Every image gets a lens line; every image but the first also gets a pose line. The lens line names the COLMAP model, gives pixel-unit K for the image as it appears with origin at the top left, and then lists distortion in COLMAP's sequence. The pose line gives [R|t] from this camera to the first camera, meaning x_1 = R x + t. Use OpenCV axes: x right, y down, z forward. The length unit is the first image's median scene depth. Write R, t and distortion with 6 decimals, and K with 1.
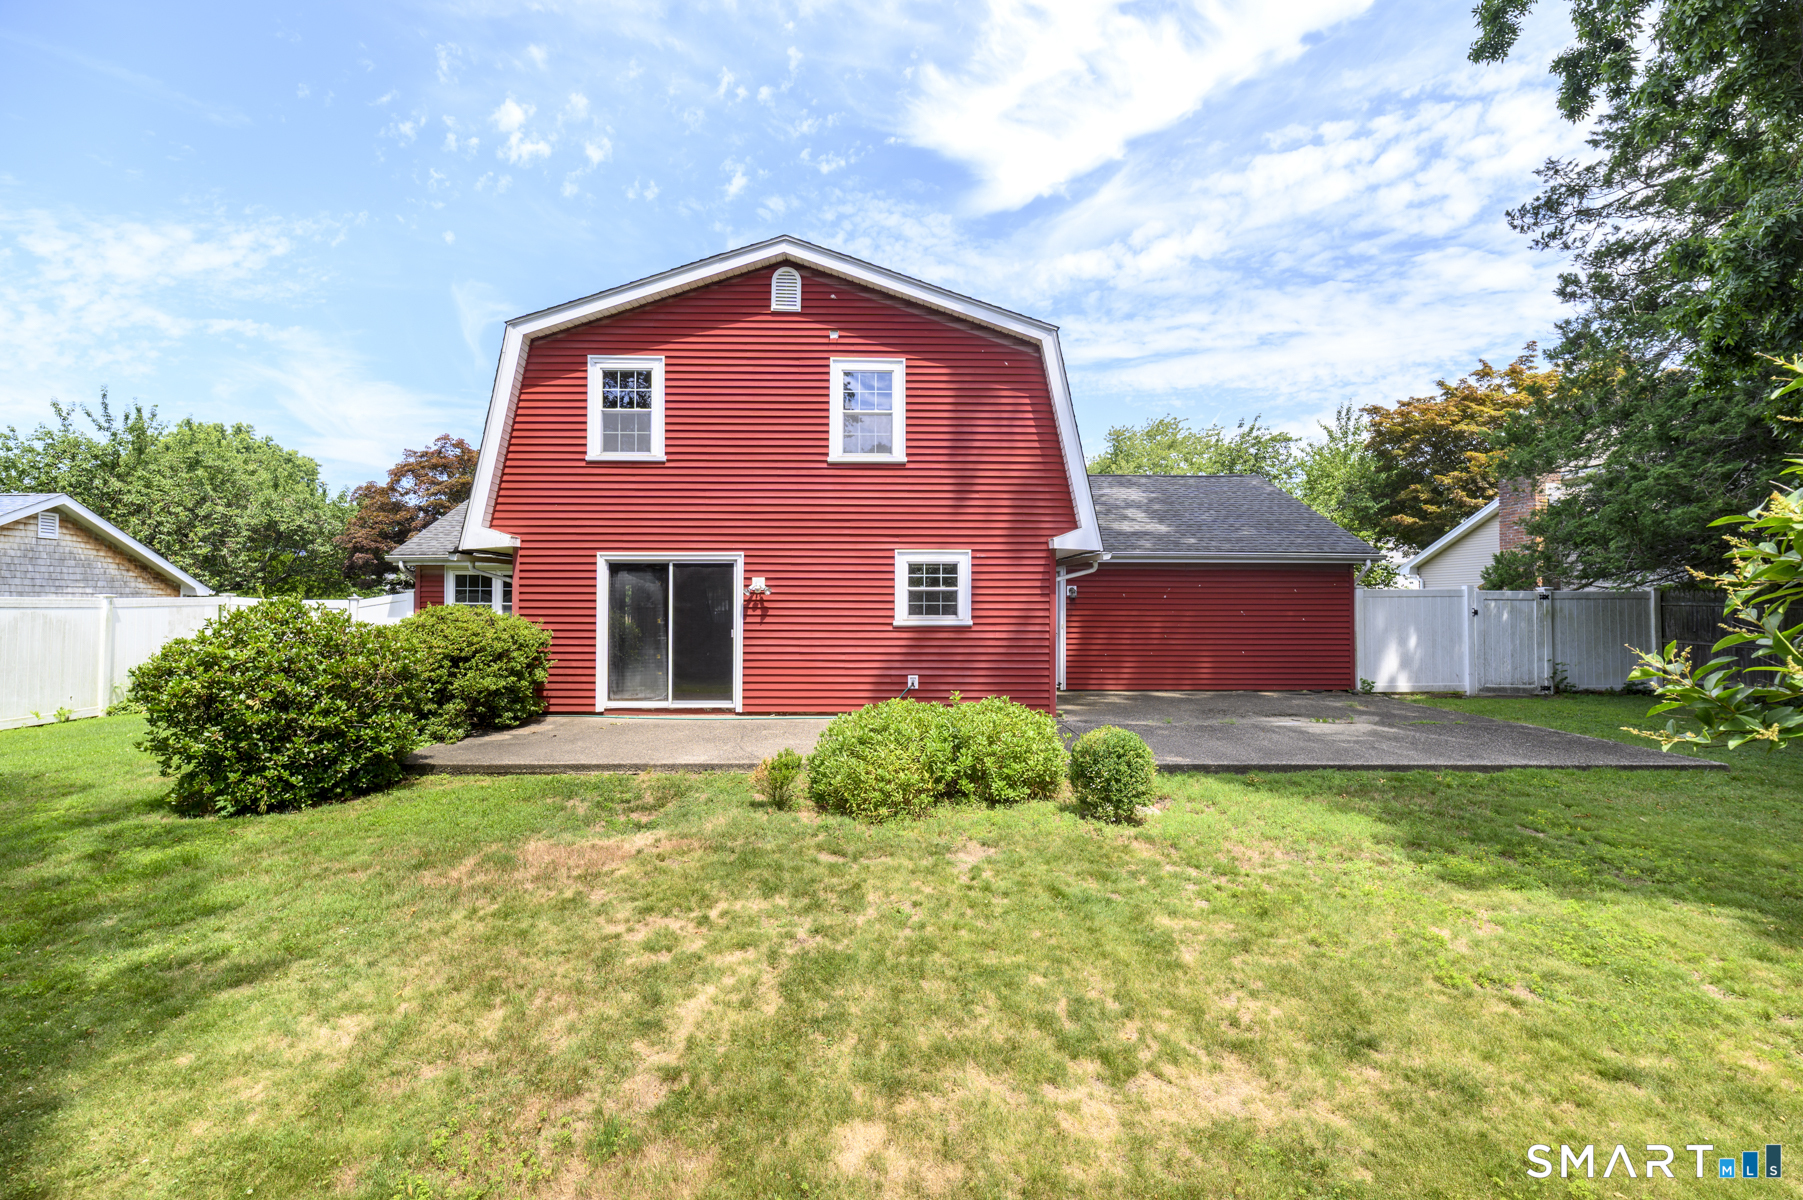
lens RADIAL K [[756.8, 0, 901.5], [0, 756.8, 600.0], [0, 0, 1]] dist [-0.001242, -0.000199]
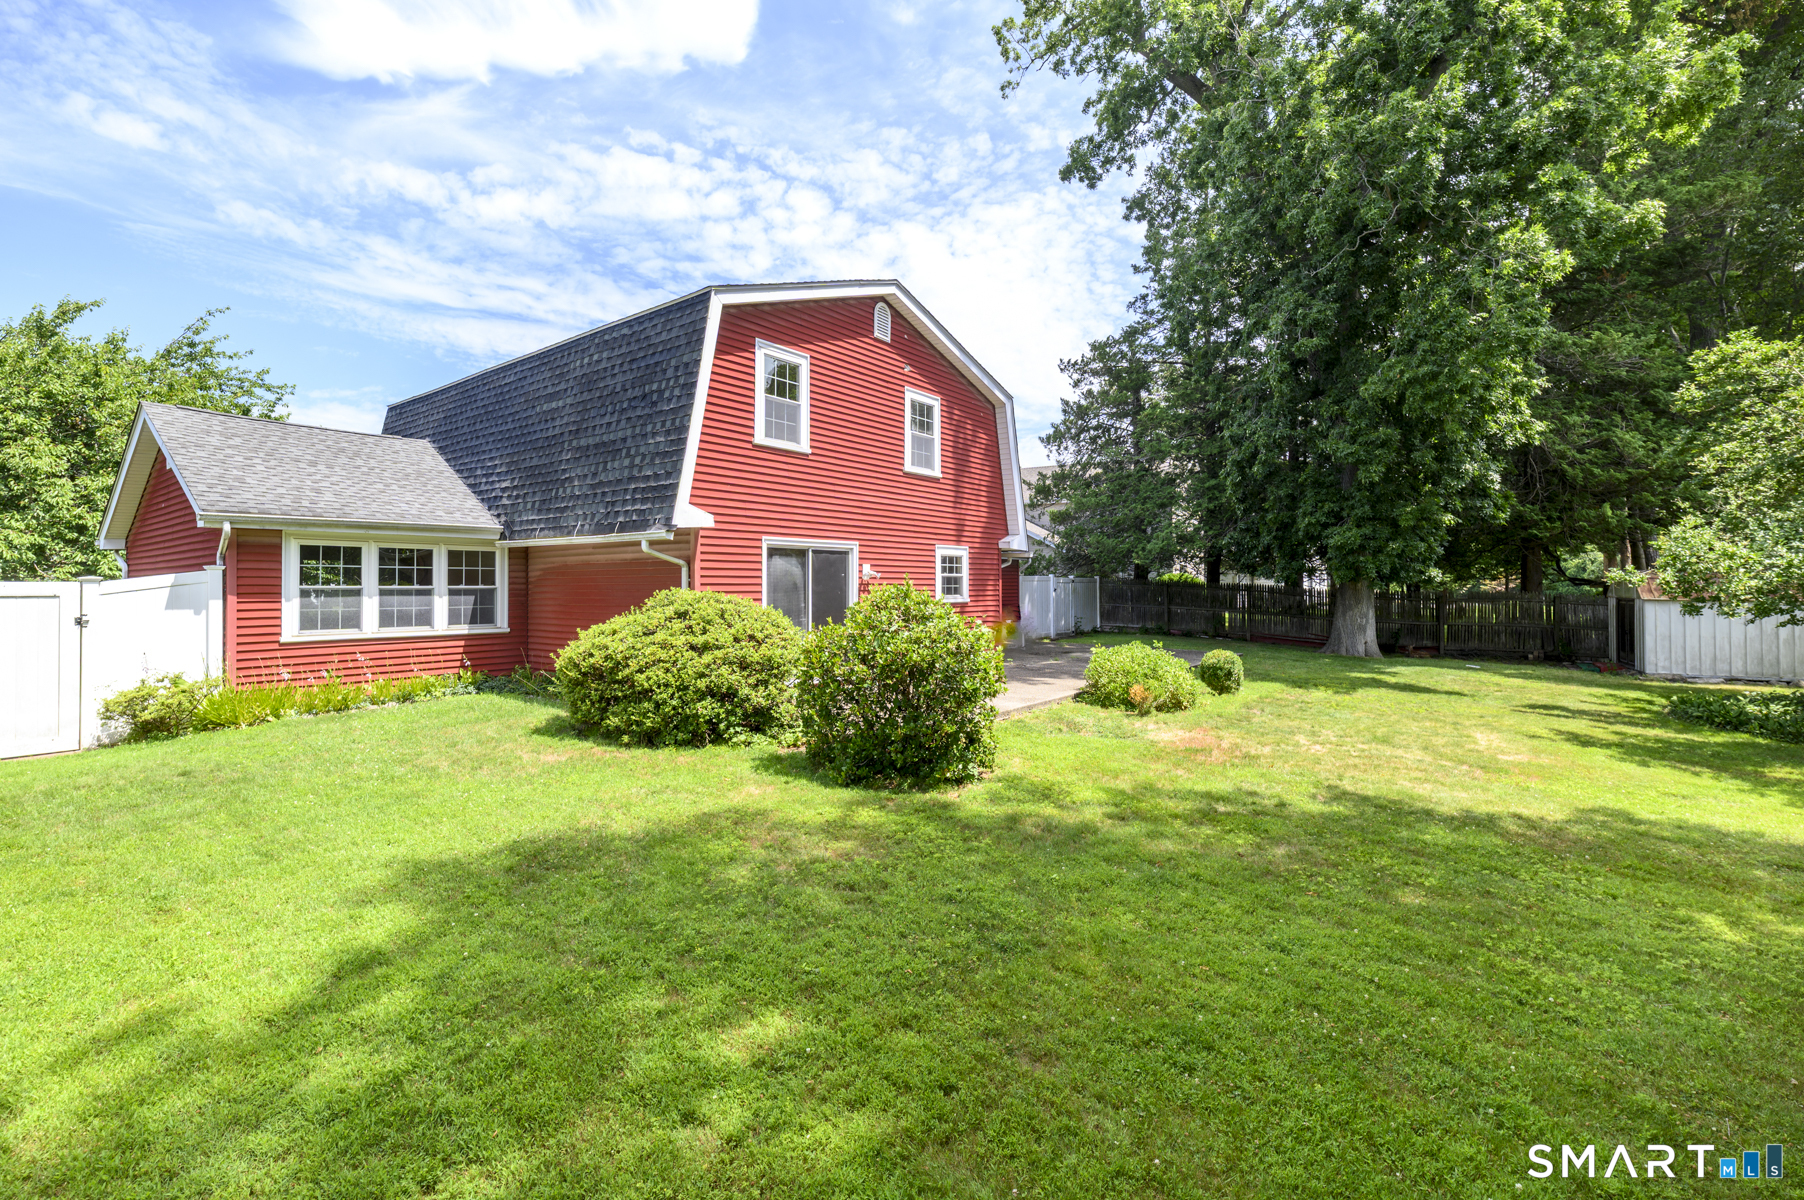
lens RADIAL K [[790.6, 0, 902.0], [0, 790.6, 600.0], [0, 0, 1]] dist [-0.002000, -0.000404]
pose [[0.629162, -0.016200, 0.777105, -1.098382], [-0.002517, 0.999735, 0.022879, -0.002476], [-0.777270, -0.016350, 0.628955, 0.188429]]
